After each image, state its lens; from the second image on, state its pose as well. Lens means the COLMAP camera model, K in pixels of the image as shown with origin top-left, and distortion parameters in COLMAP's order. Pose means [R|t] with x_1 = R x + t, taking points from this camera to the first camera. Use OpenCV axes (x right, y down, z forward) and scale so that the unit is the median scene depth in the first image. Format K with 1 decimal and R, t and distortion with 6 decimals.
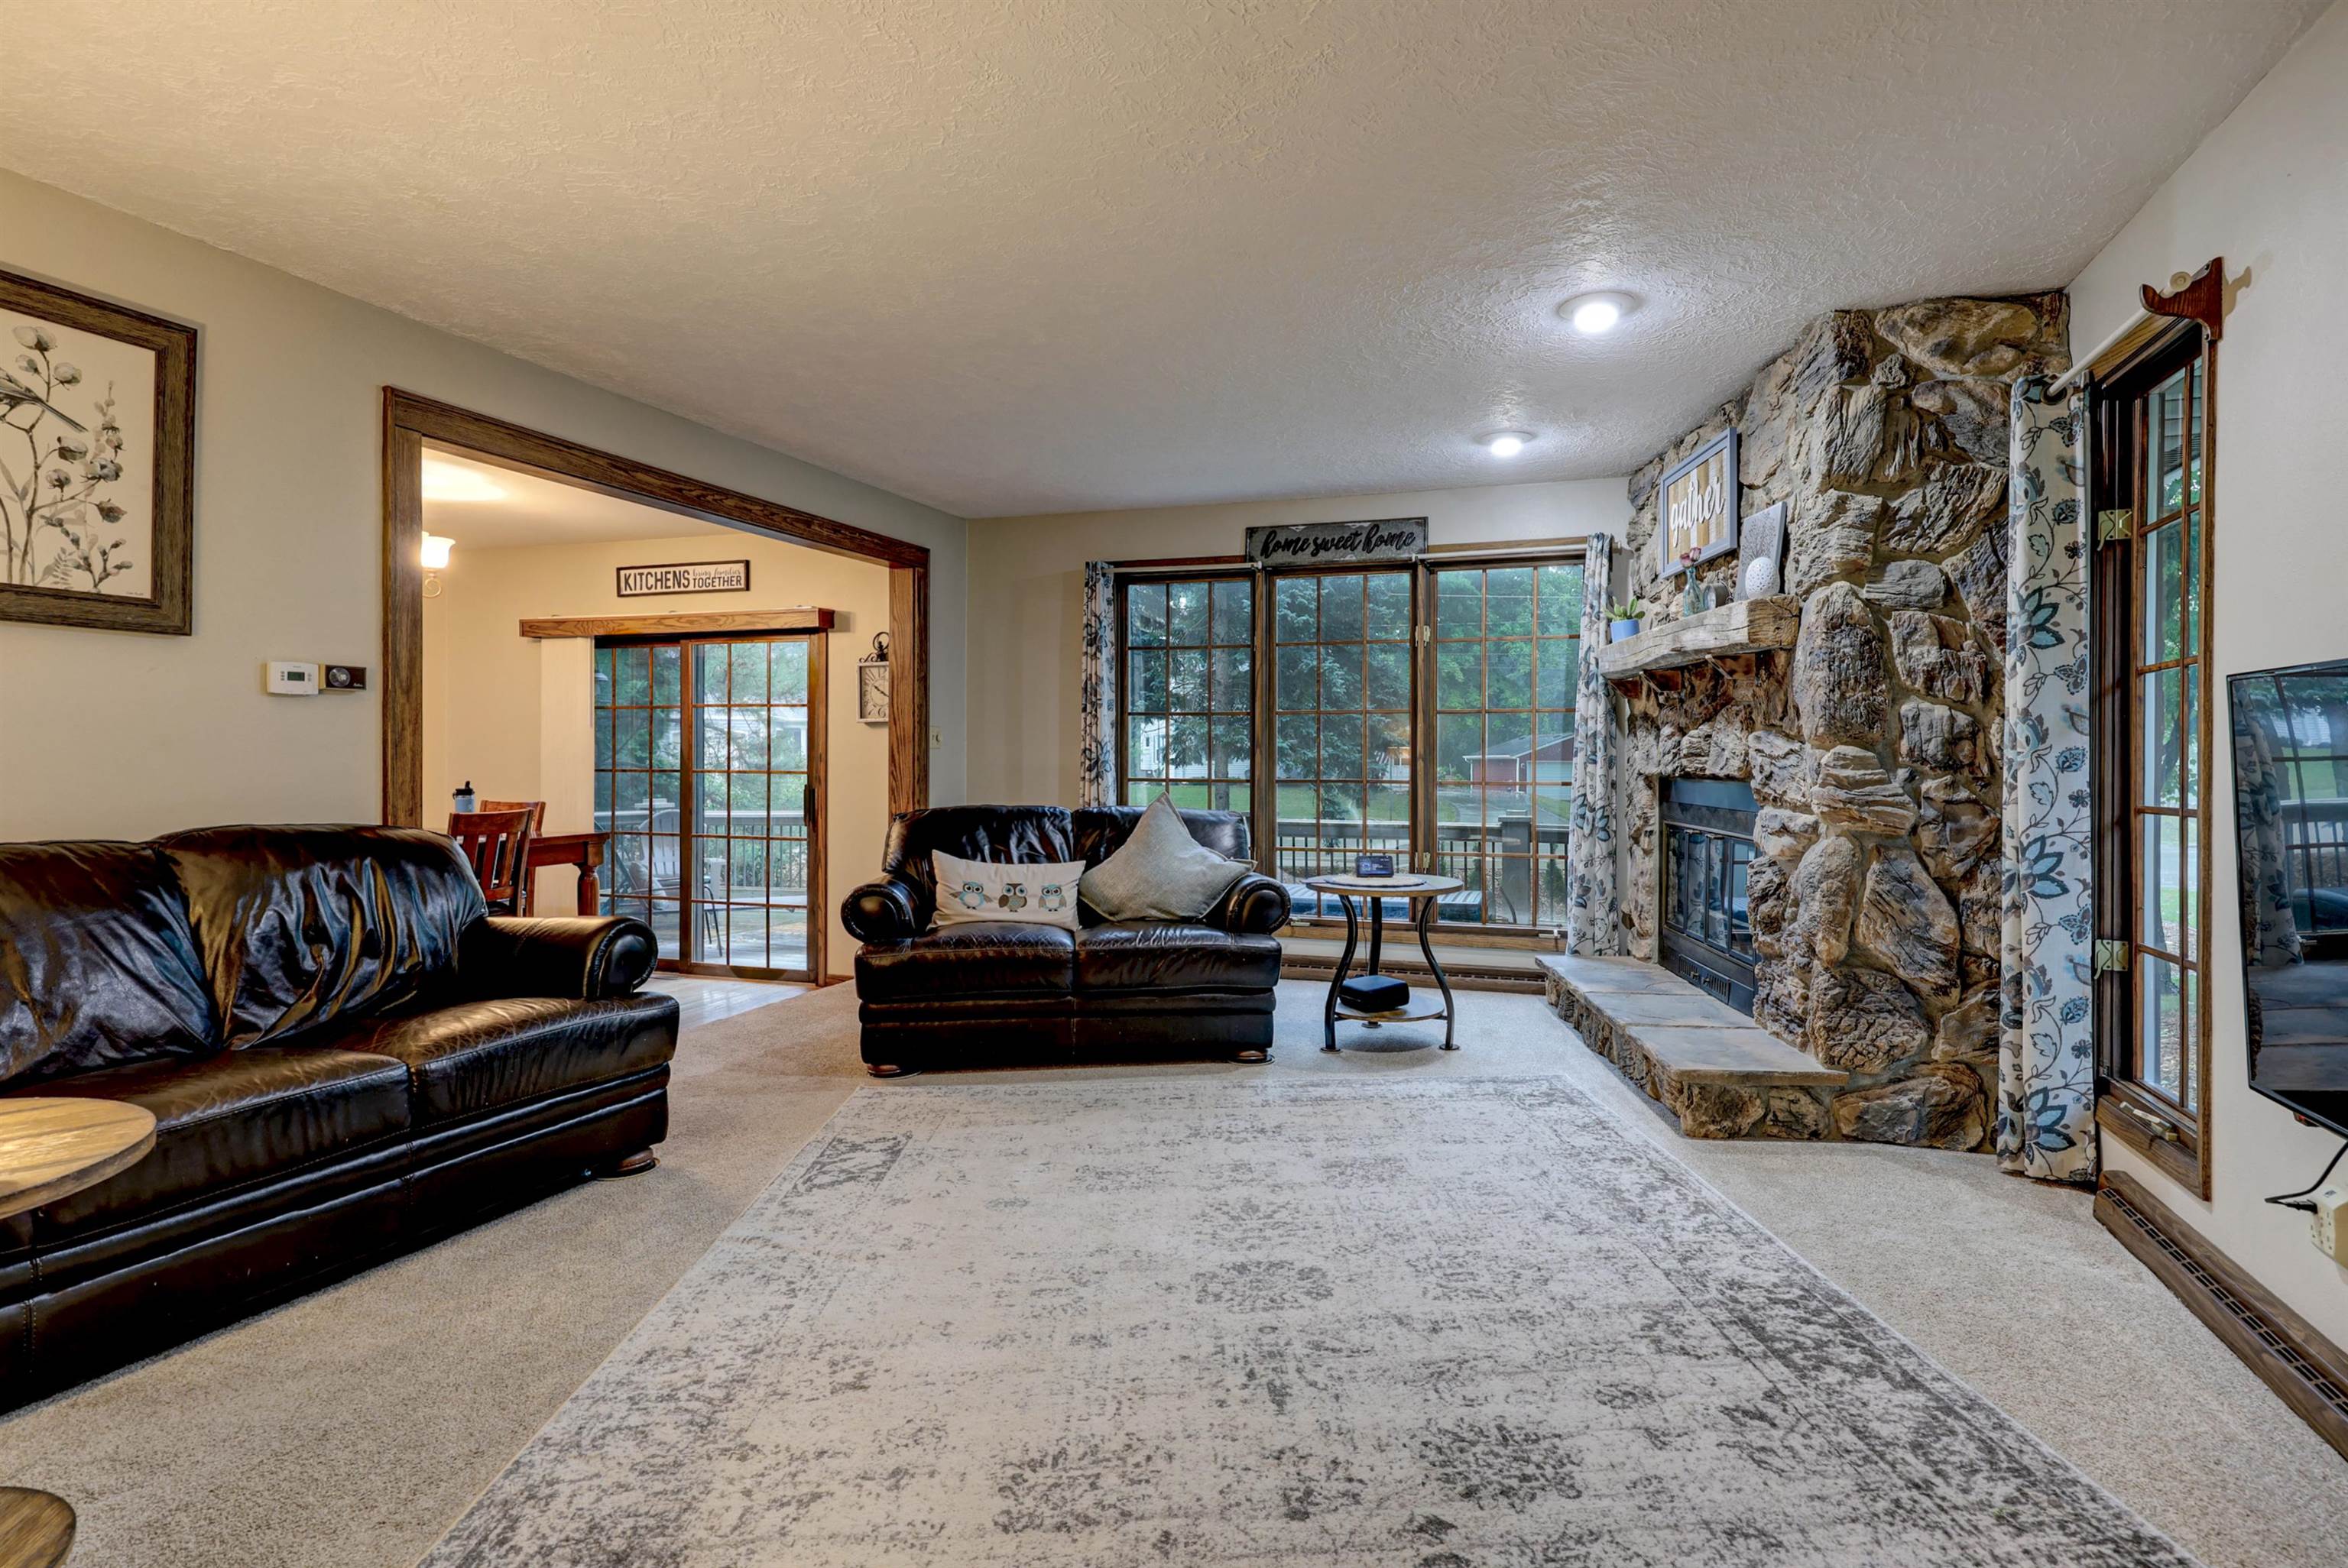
lens RADIAL K [[1134.6, 0, 1174.9], [0, 1134.6, 770.0], [0, 0, 1]] dist [-0.000809, 0.000115]
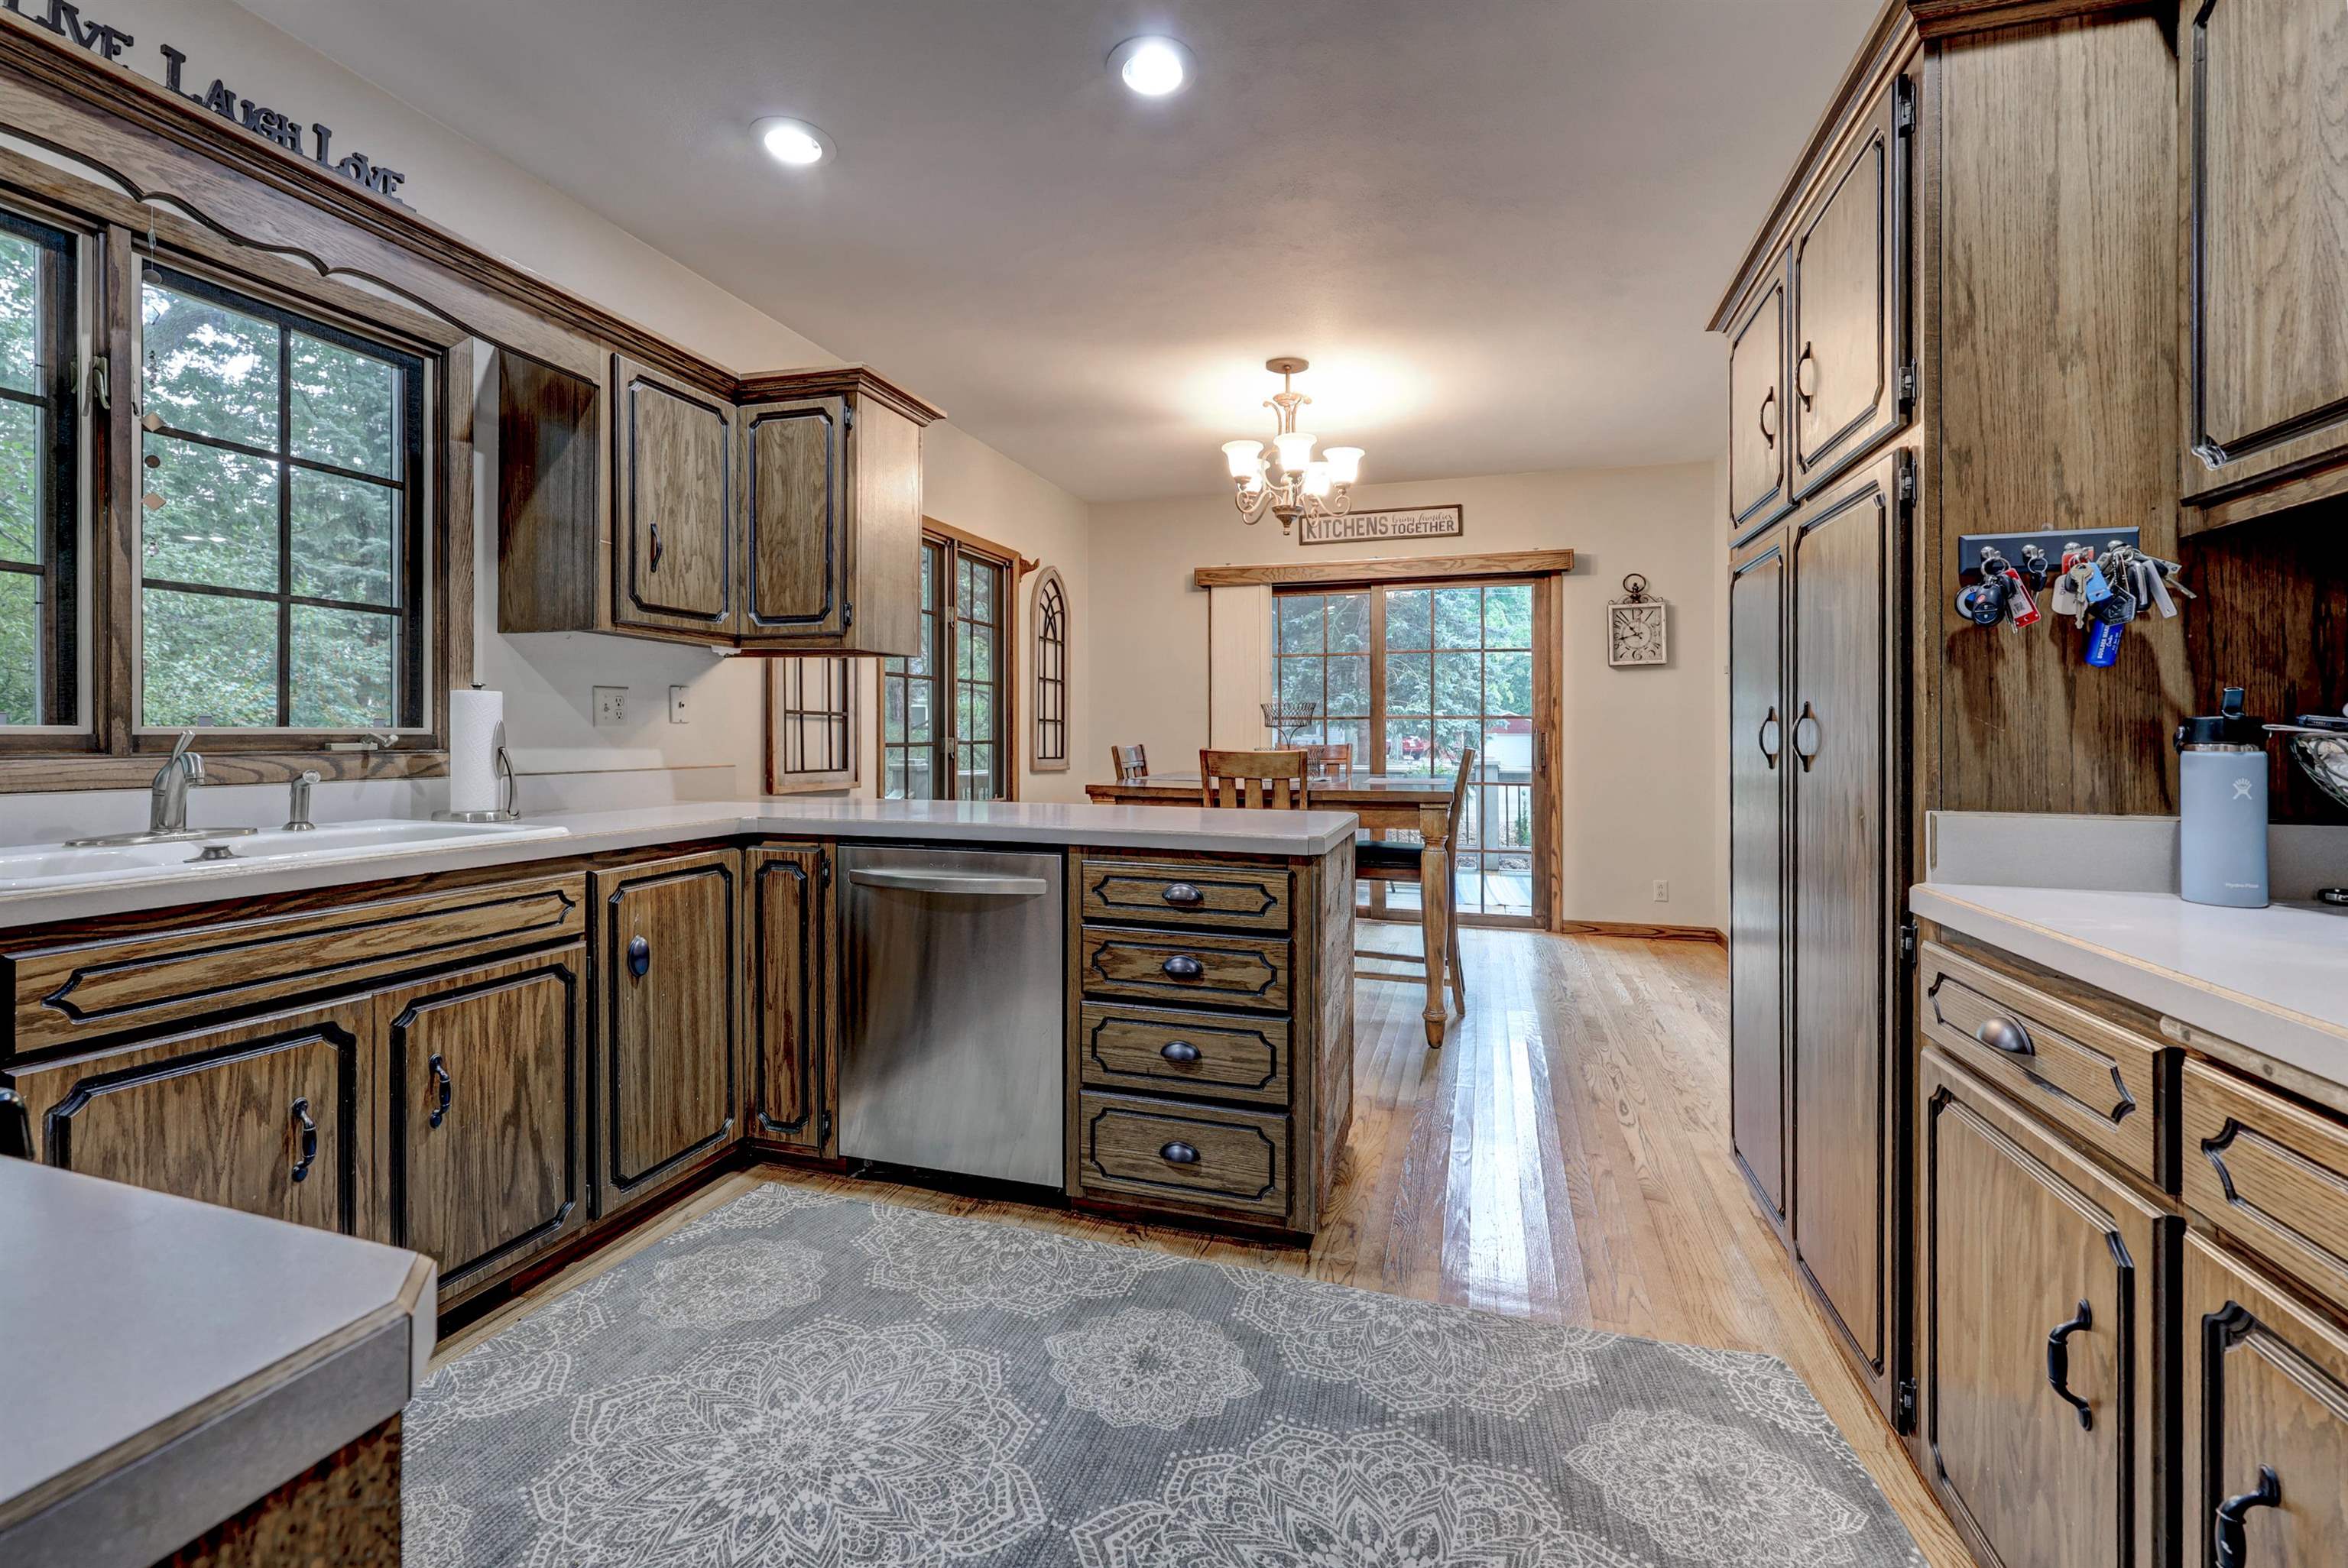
lens RADIAL K [[967.6, 0, 1184.6], [0, 967.6, 733.1], [0, 0, 1]] dist [-0.001294, -0.000603]
pose [[0.999982, -0.001234, 0.005854, -0.600520], [0.001276, 0.999974, -0.007150, 0.020843], [-0.005845, 0.007157, 0.999957, 0.143778]]
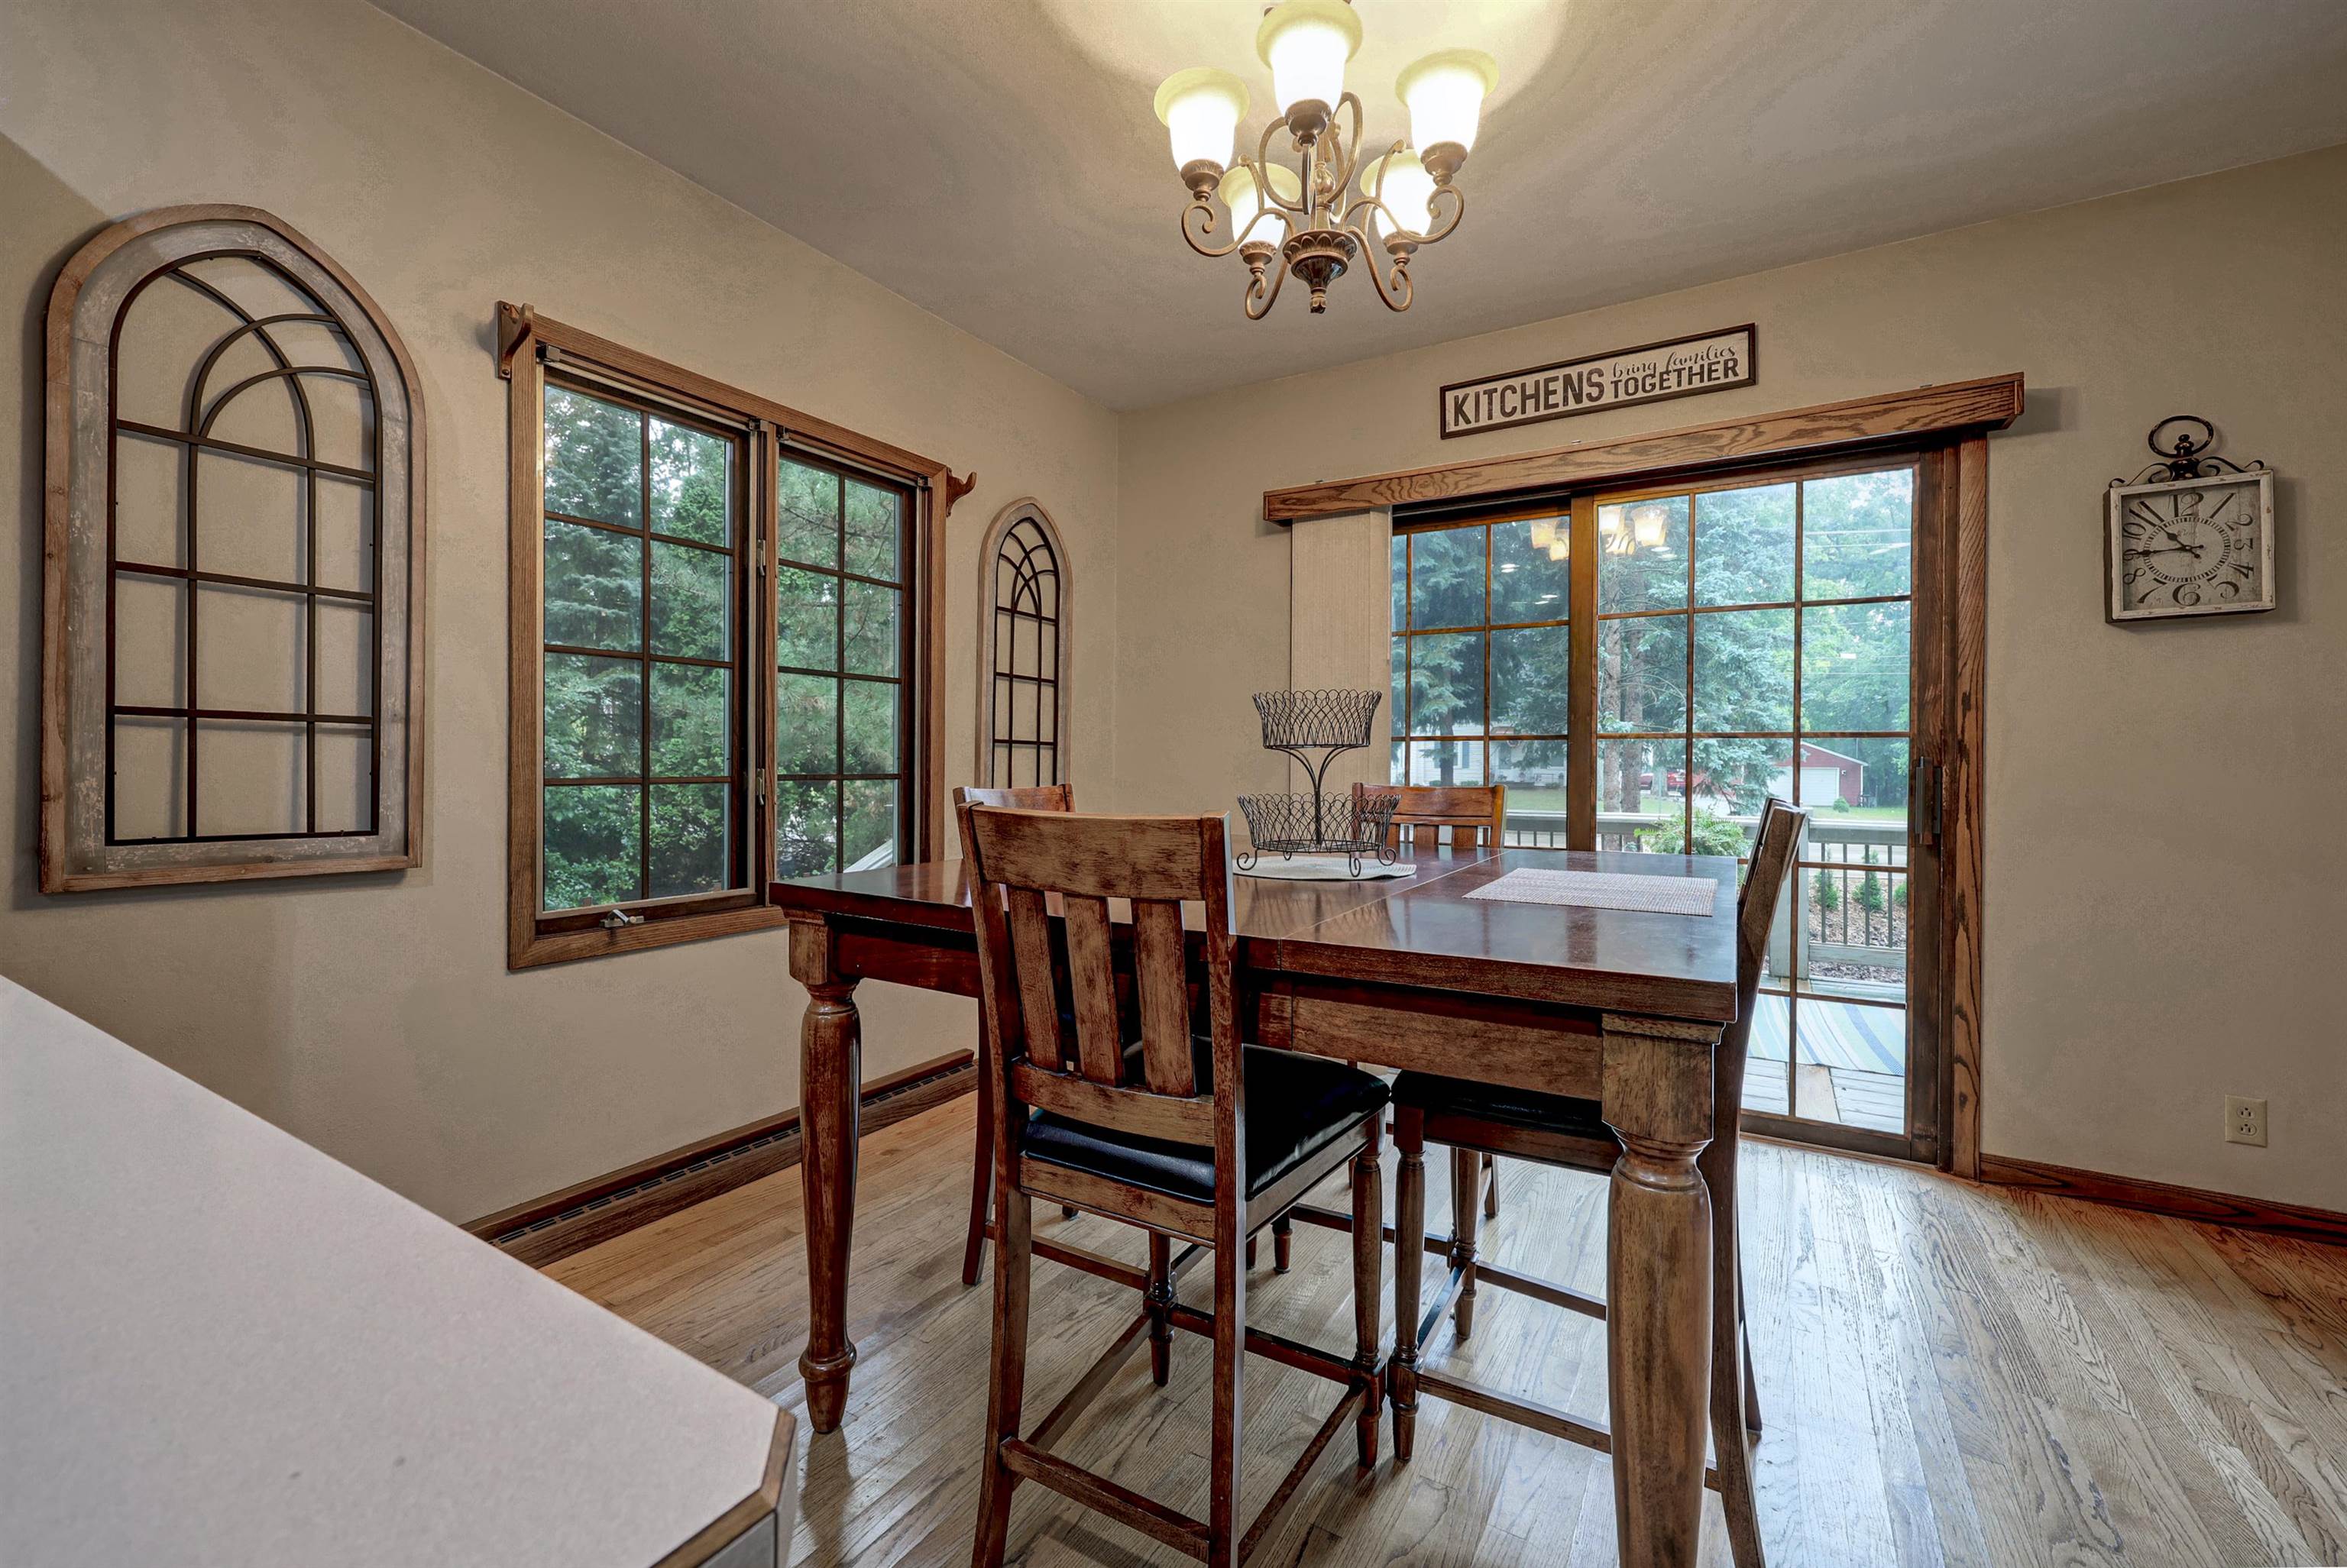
lens RADIAL K [[967.1, 0, 1181.3], [0, 967.1, 770.5], [0, 0, 1]] dist [-0.001294, -0.000603]
pose [[0.971276, 0.005680, -0.237887, -0.503320], [-0.006002, 0.999982, -0.000632, 0.019148], [0.237879, 0.002041, 0.971293, 0.489350]]
